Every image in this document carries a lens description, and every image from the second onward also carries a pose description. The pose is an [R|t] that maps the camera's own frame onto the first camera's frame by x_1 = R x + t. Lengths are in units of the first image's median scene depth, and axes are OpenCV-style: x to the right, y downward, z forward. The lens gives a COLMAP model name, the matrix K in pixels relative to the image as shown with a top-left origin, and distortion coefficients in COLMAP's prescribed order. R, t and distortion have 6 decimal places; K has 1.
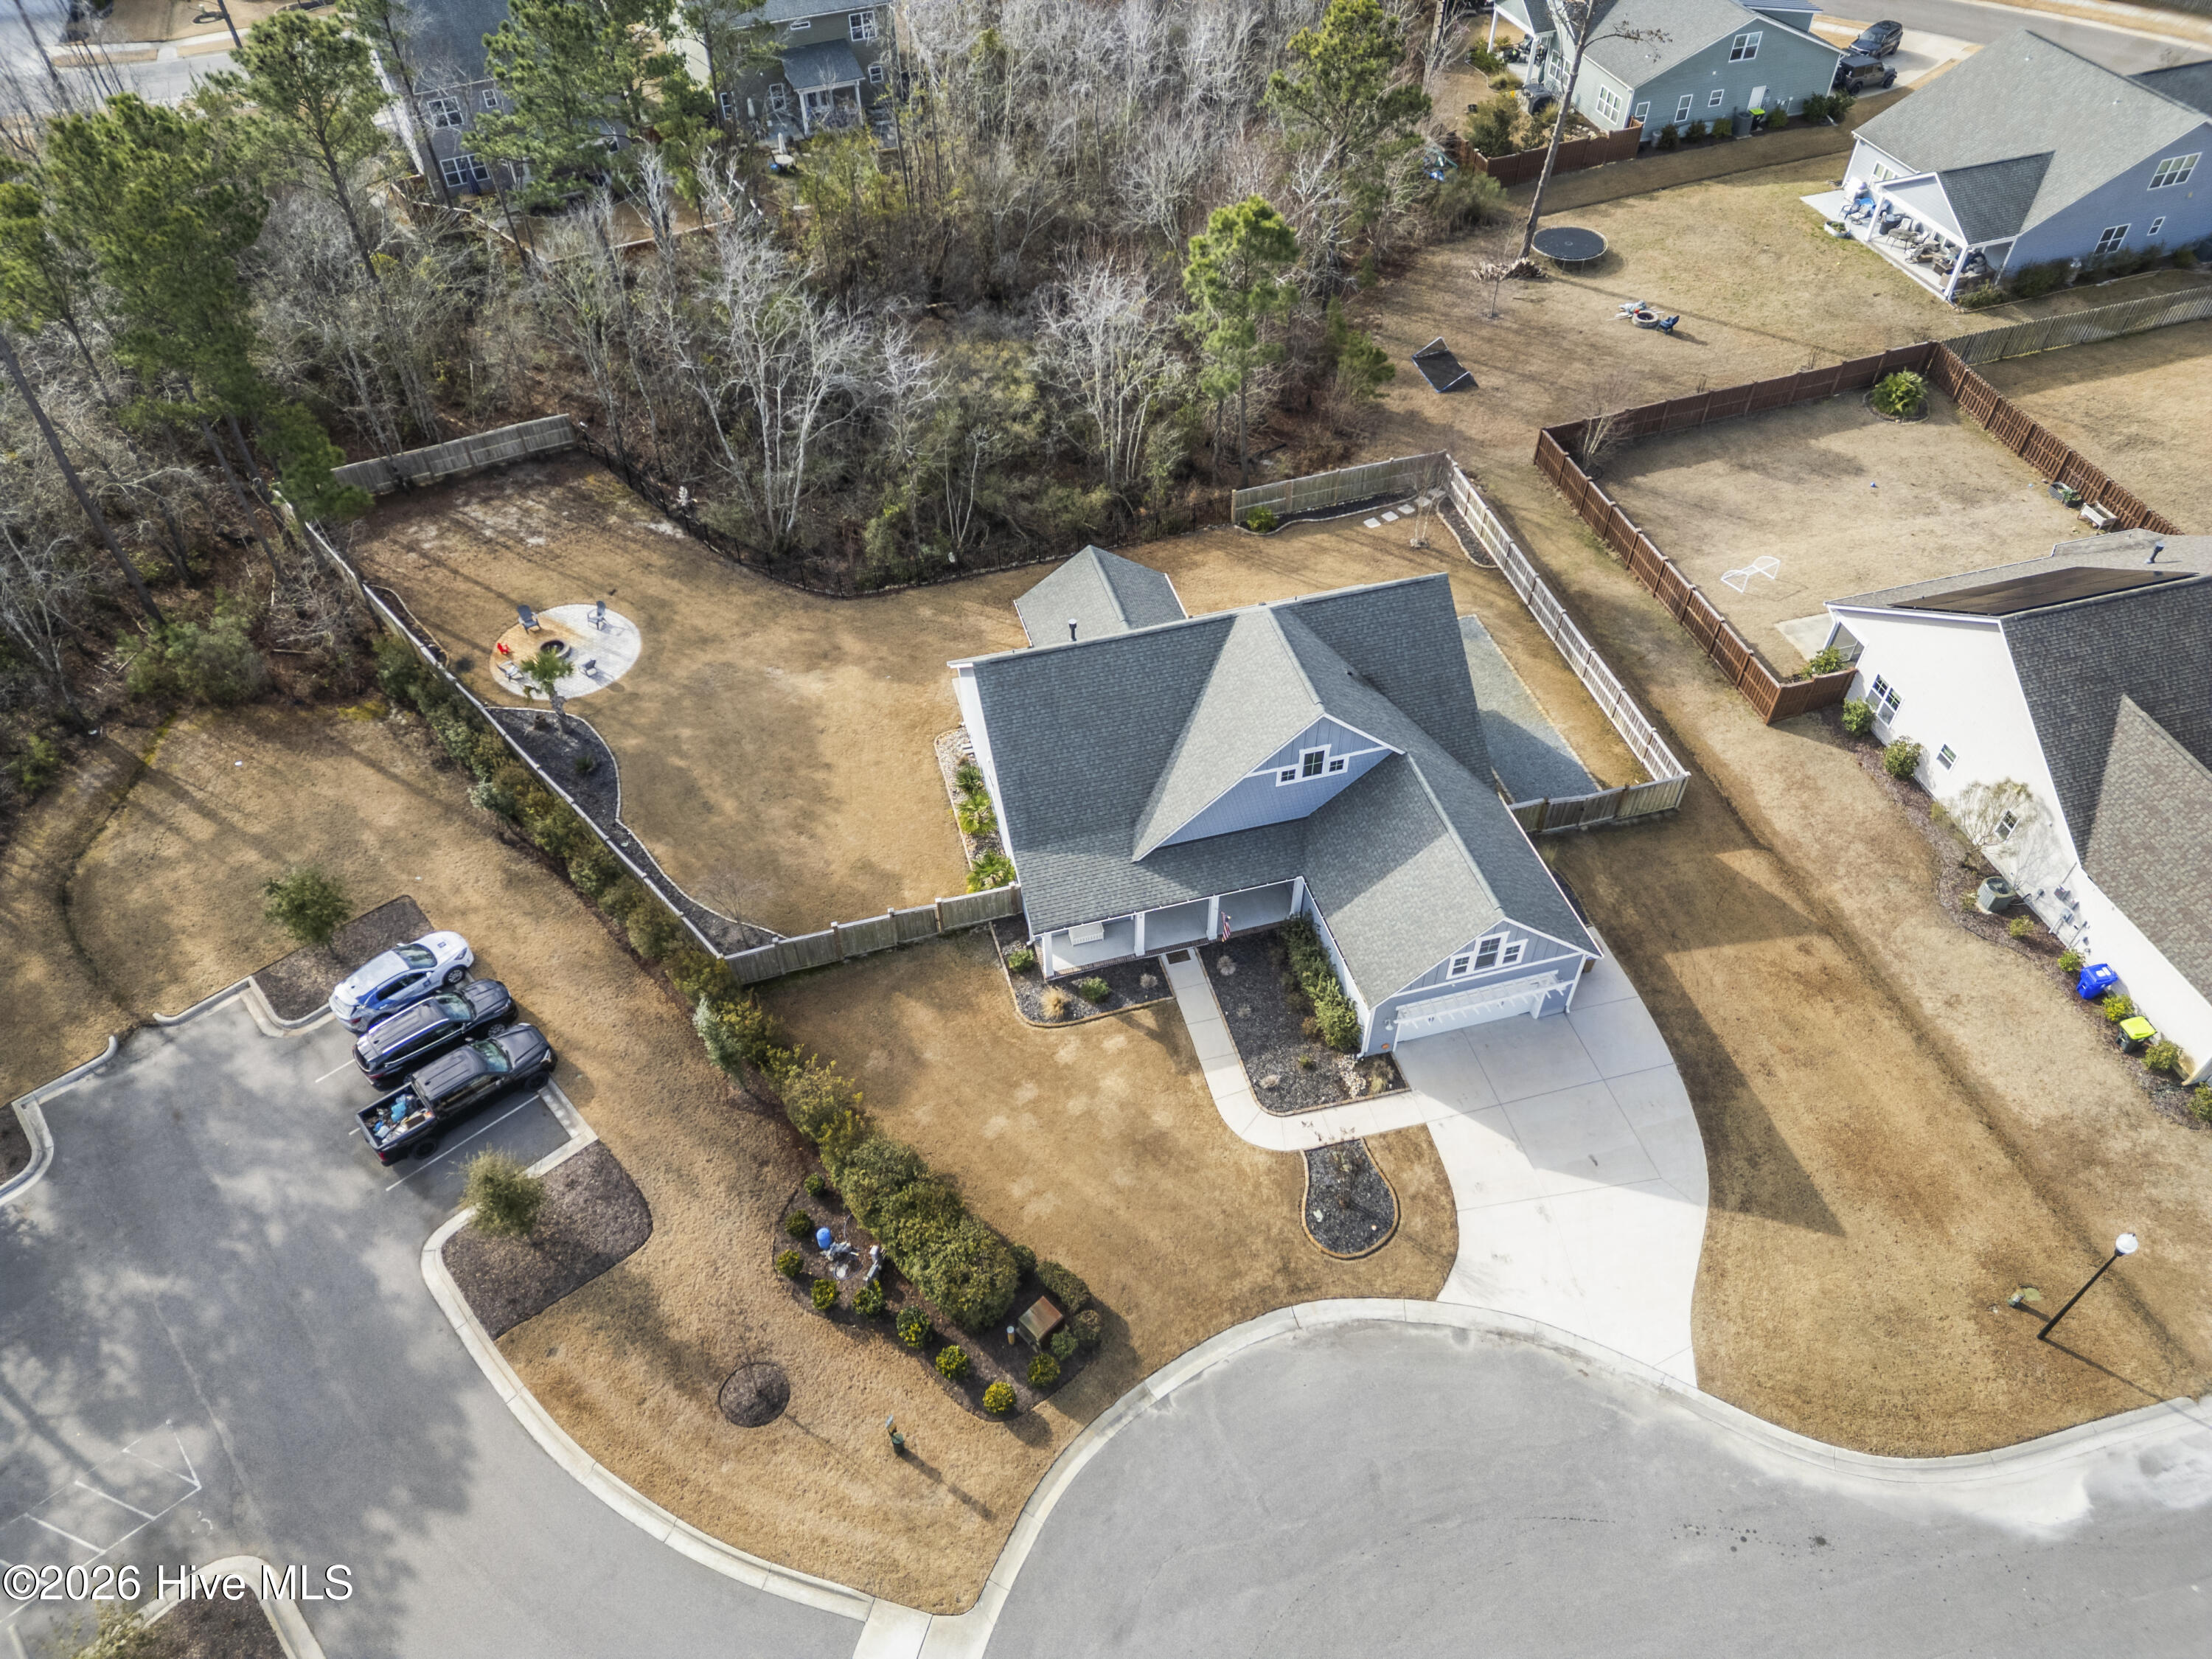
lens RADIAL K [[1555.9, 0, 1099.9], [0, 1555.9, 815.6], [0, 0, 1]] dist [0.101545, -0.093103]
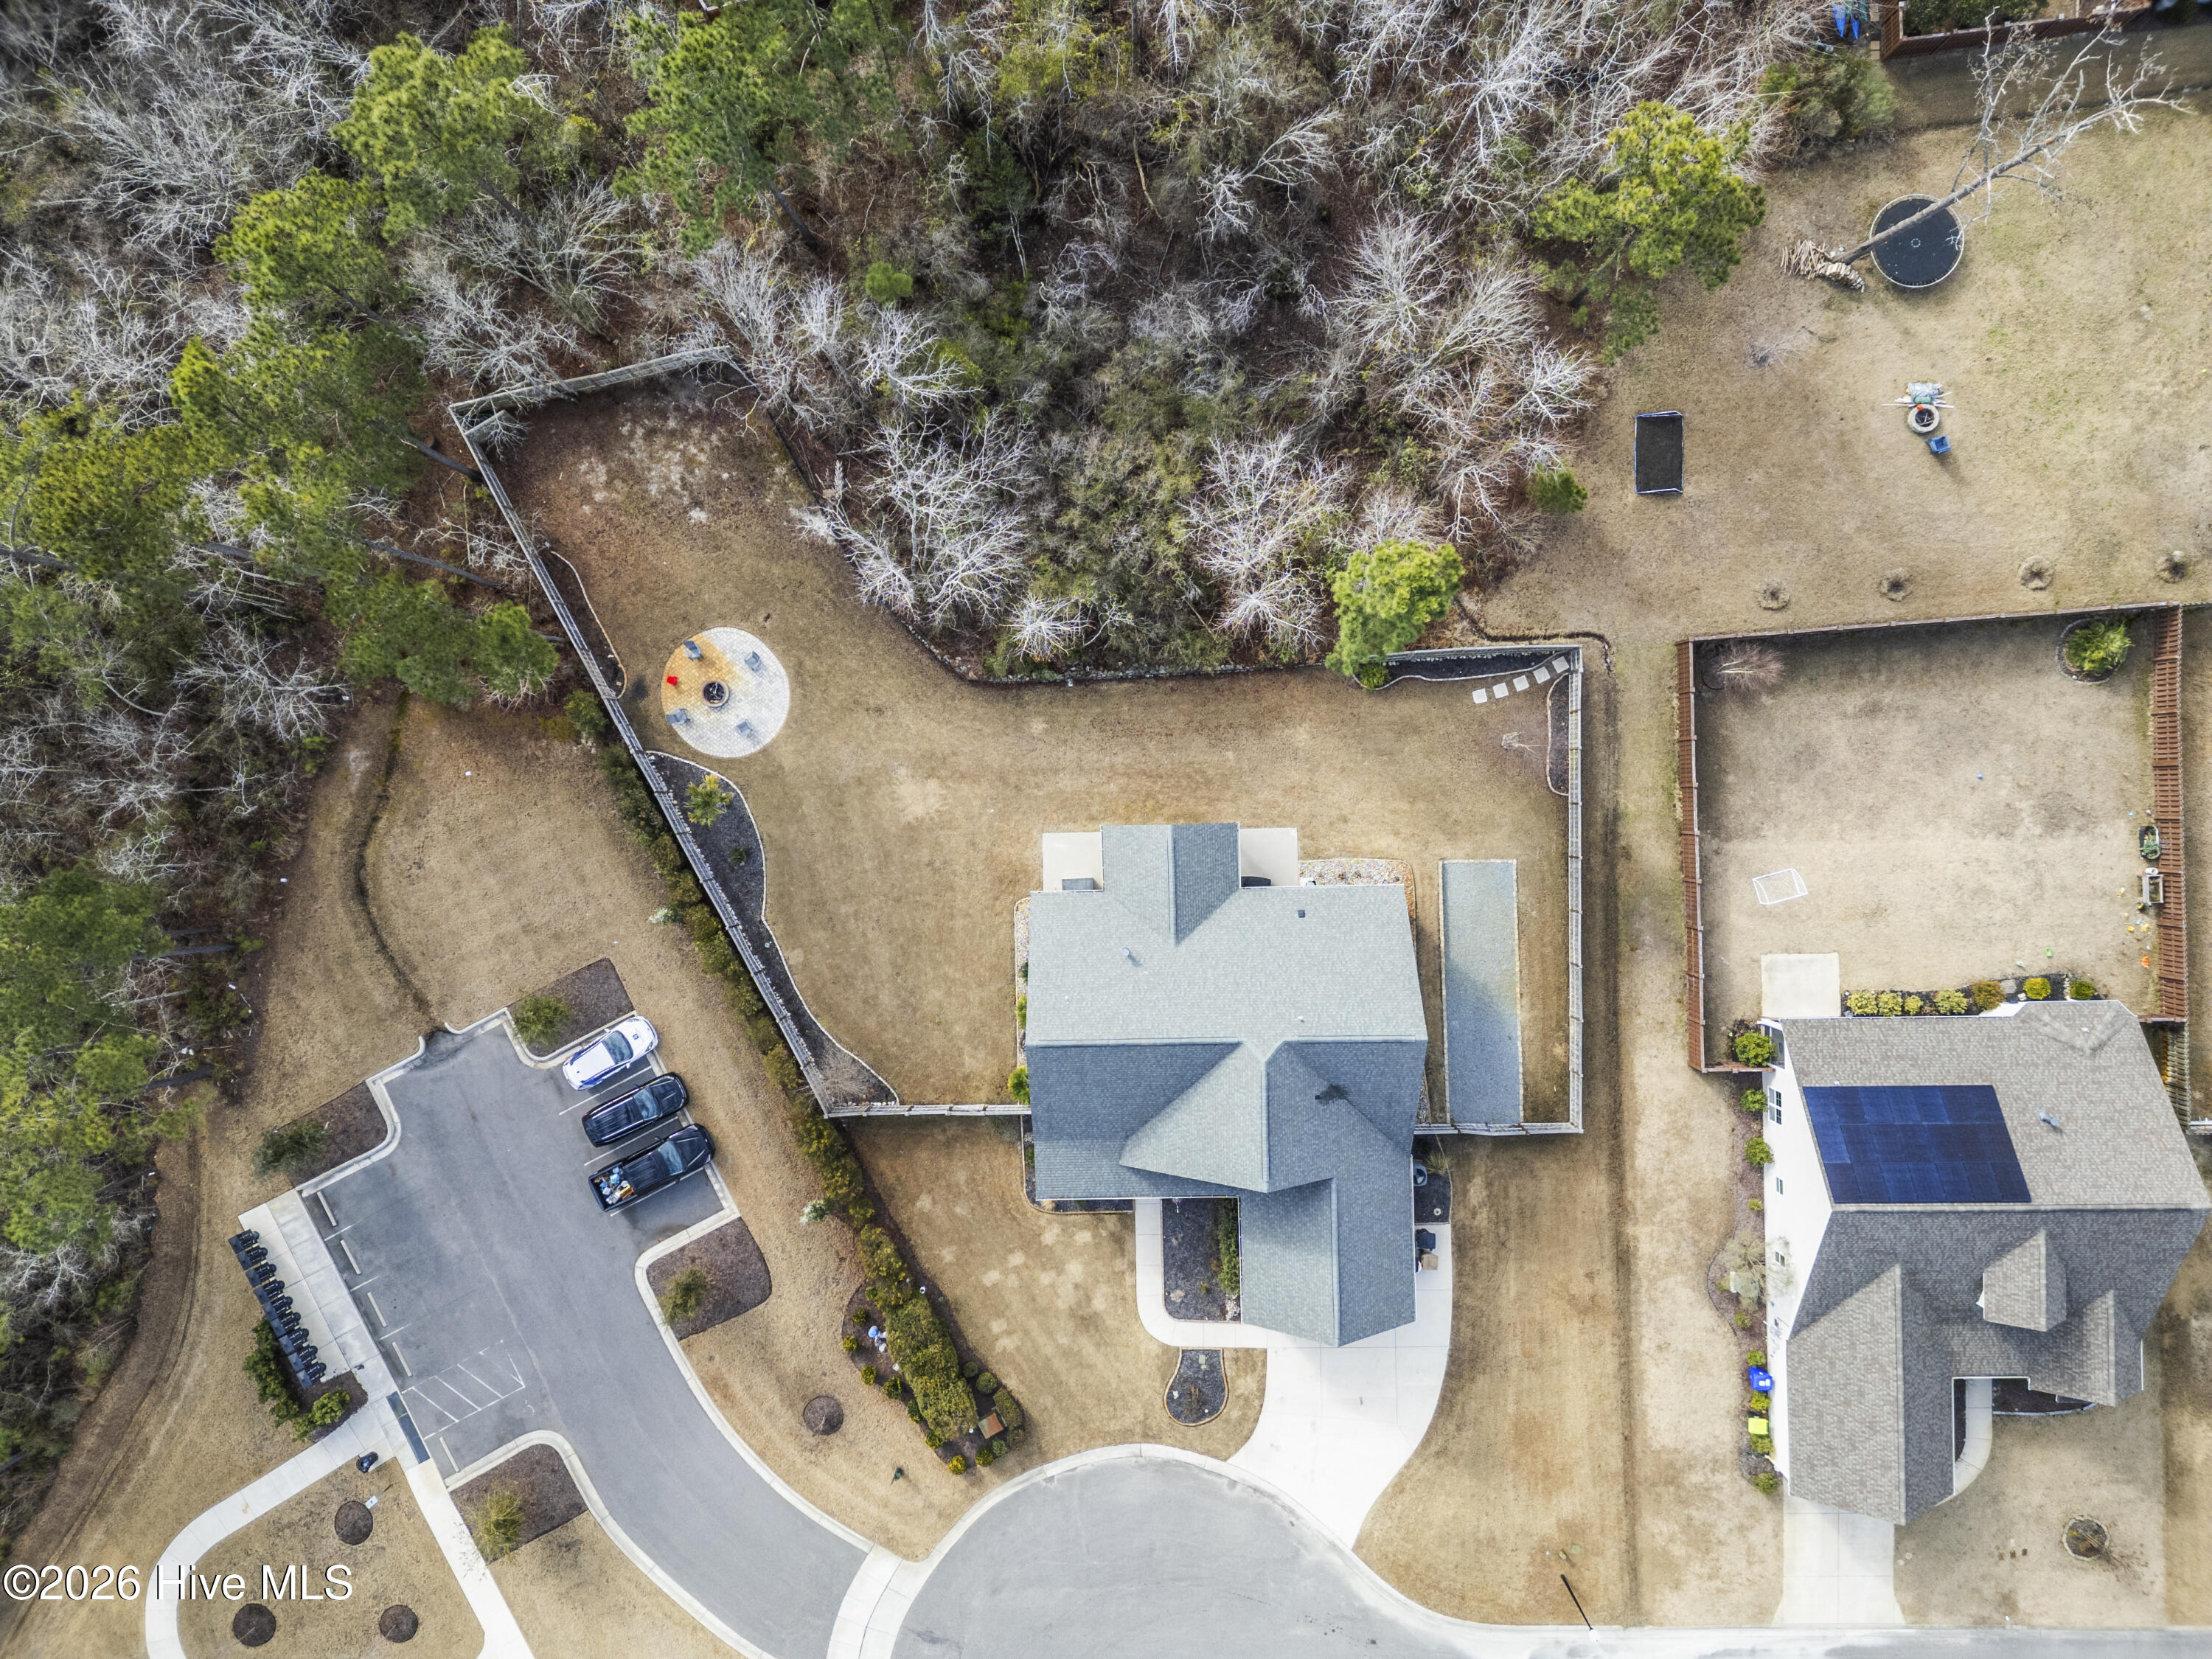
lens RADIAL K [[1555.9, 0, 1099.9], [0, 1555.9, 815.6], [0, 0, 1]] dist [0.101545, -0.093103]
pose [[0.970399, 0.241387, -0.007616, -0.044923], [-0.163471, 0.679728, 0.715015, -0.885897], [0.177772, -0.692605, 0.699067, 0.191613]]
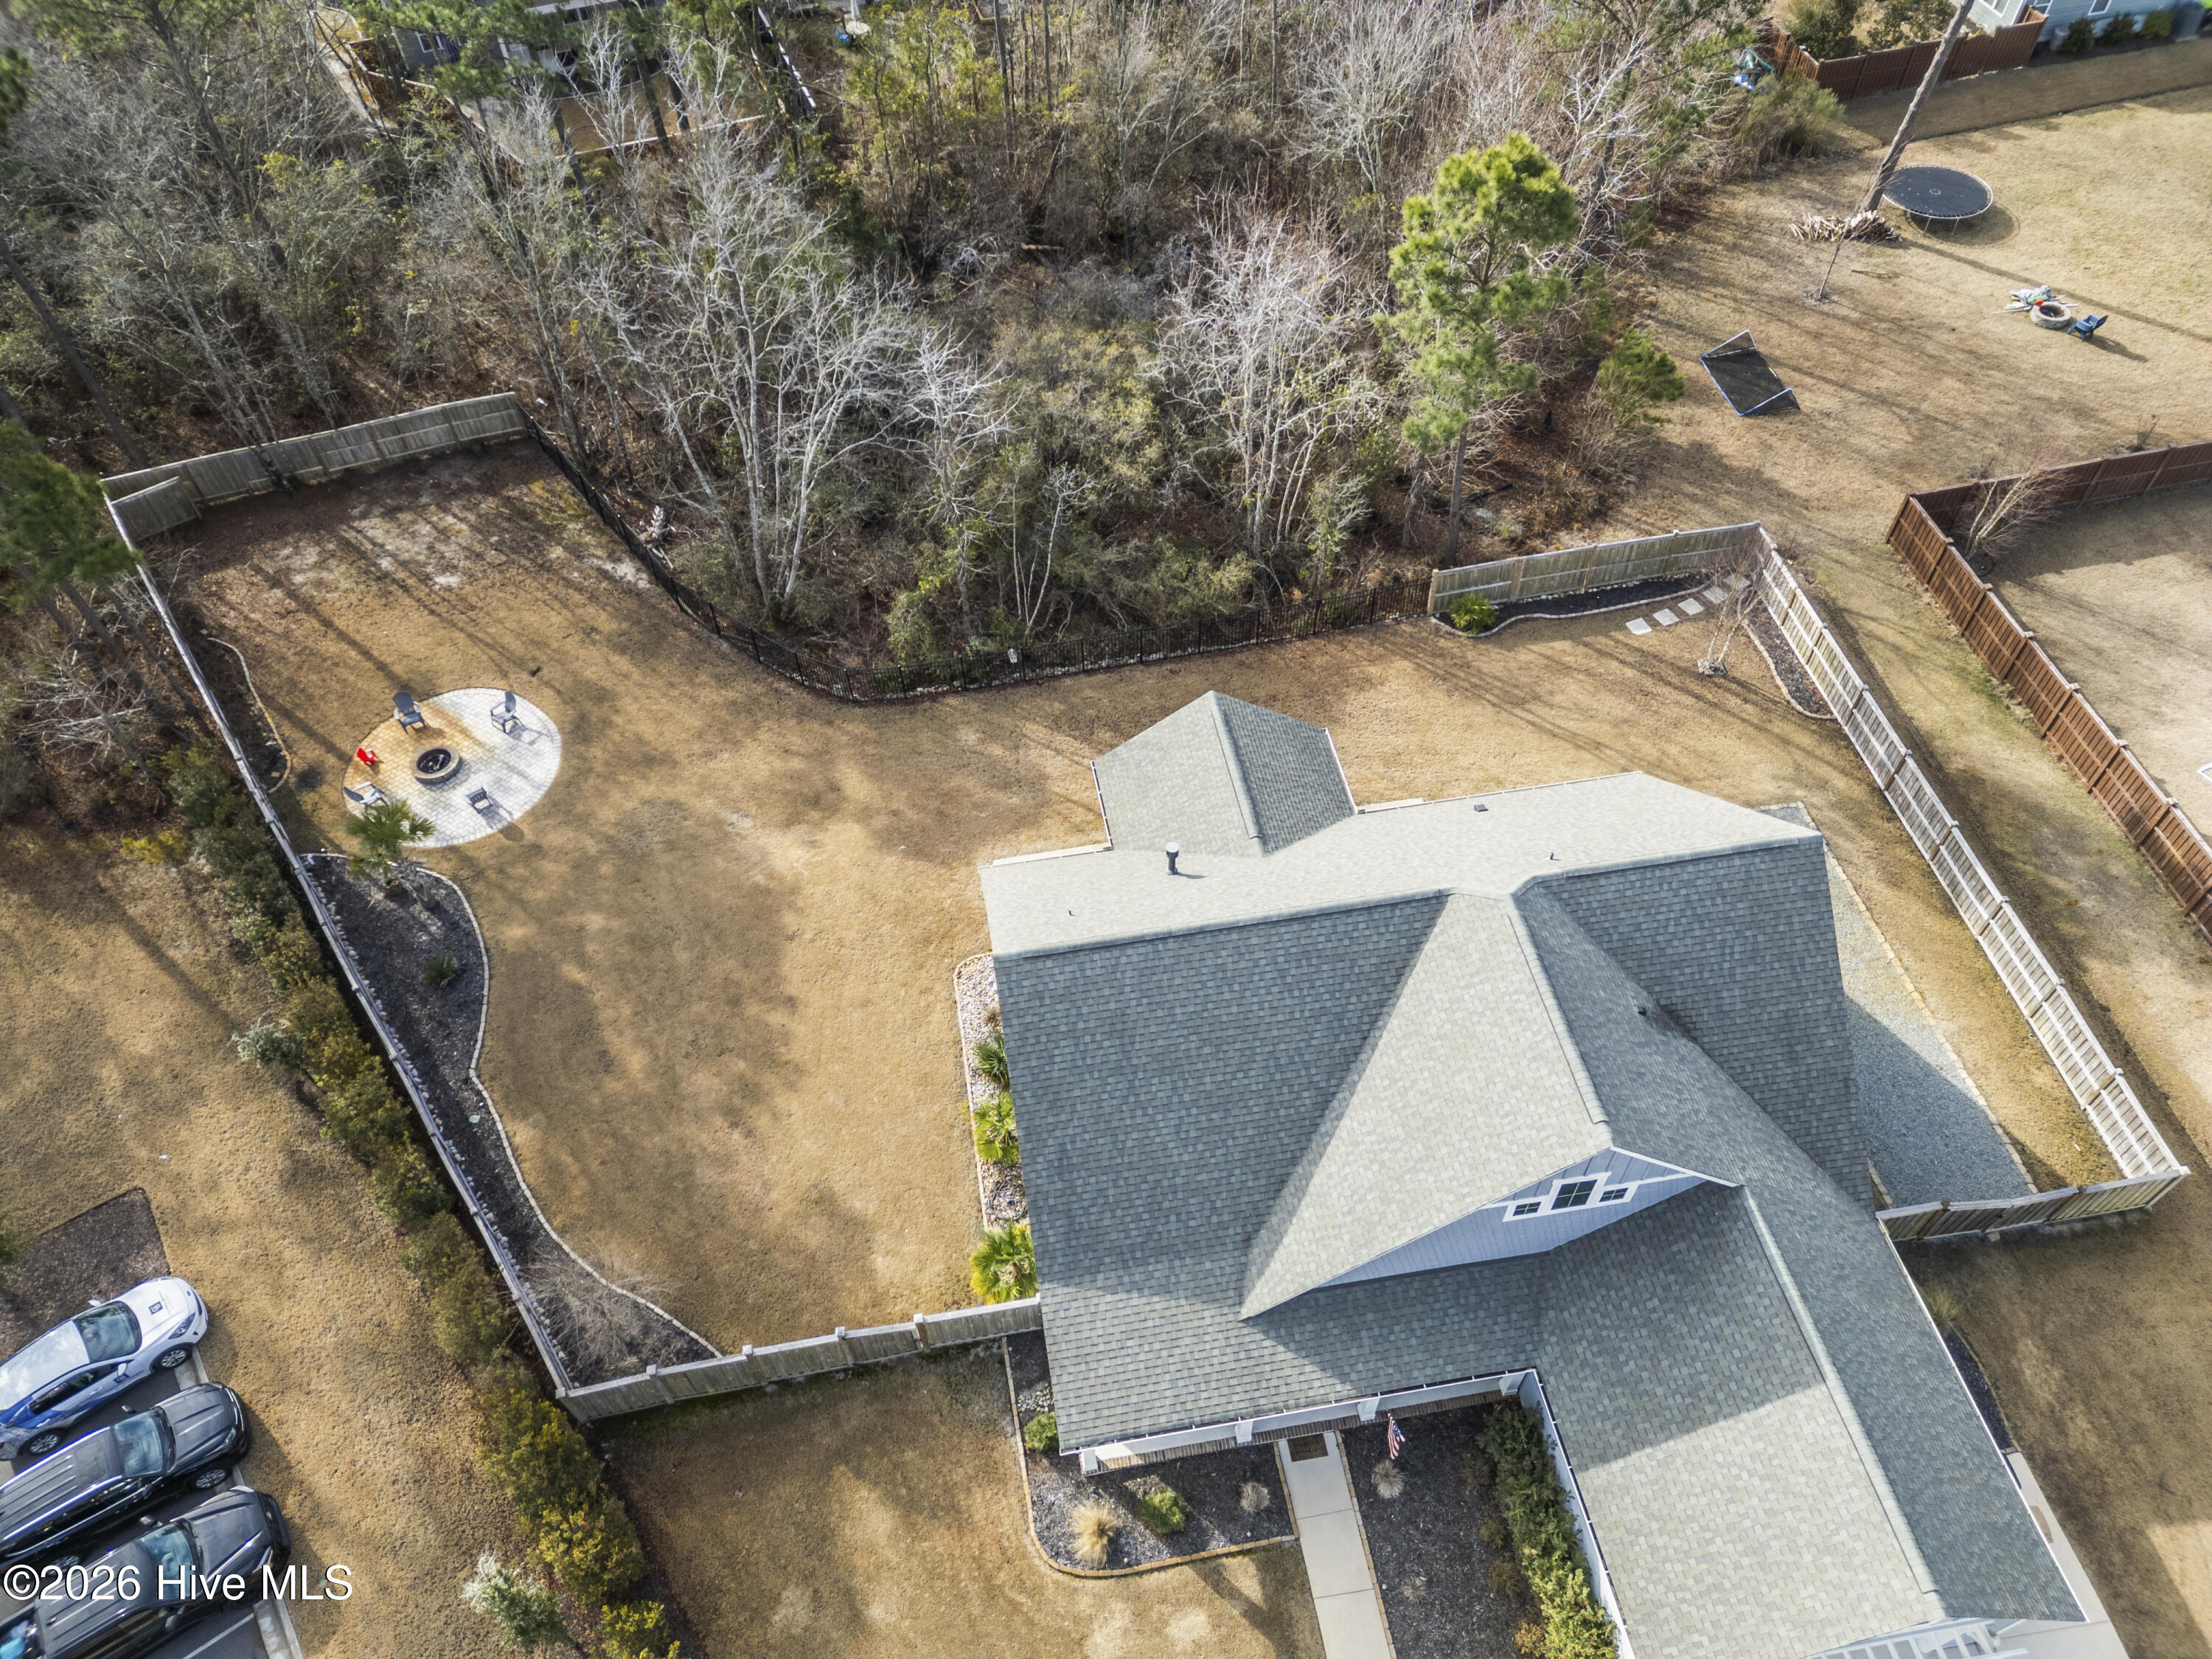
lens RADIAL K [[1555.9, 0, 1099.9], [0, 1555.9, 815.6], [0, 0, 1]] dist [0.101545, -0.093103]
pose [[0.994748, 0.072172, -0.072573, -0.002005], [-0.066197, 0.994464, 0.081608, -0.155994], [0.078061, -0.076375, 0.994019, 0.320370]]
